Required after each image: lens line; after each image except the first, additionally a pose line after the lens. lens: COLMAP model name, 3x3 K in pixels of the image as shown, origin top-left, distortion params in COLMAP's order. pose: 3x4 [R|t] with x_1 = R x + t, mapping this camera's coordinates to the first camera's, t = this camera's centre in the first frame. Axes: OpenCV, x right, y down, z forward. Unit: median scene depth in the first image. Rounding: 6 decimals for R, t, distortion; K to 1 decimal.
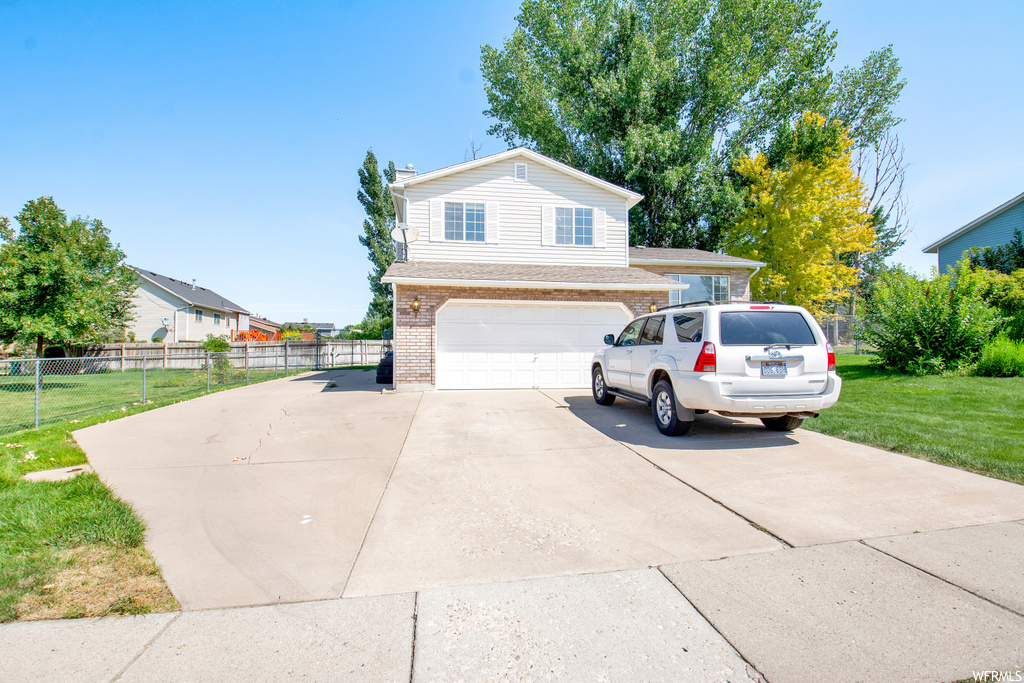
lens RADIAL K [[465.5, 0, 516.2], [0, 465.5, 343.5], [0, 0, 1]] dist [-0.049314, -0.001397]
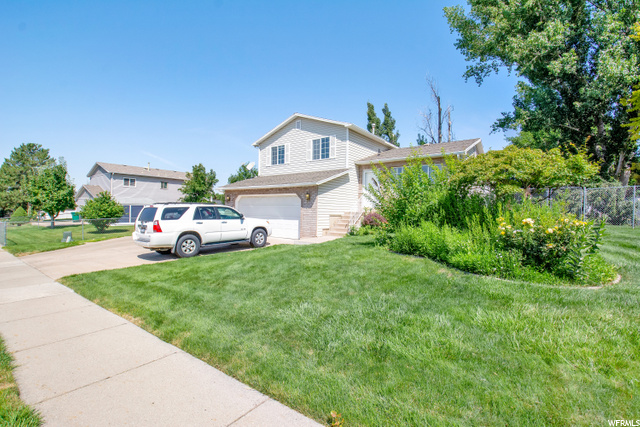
lens RADIAL K [[291.0, 0, 320.4], [0, 291.0, 211.4], [0, 0, 1]] dist [-0.049314, -0.001397]
pose [[0.687264, 0.010660, -0.726329, 0.961028], [-0.008648, 0.999942, 0.006493, -0.021847], [0.726356, 0.001819, 0.687316, 0.245639]]
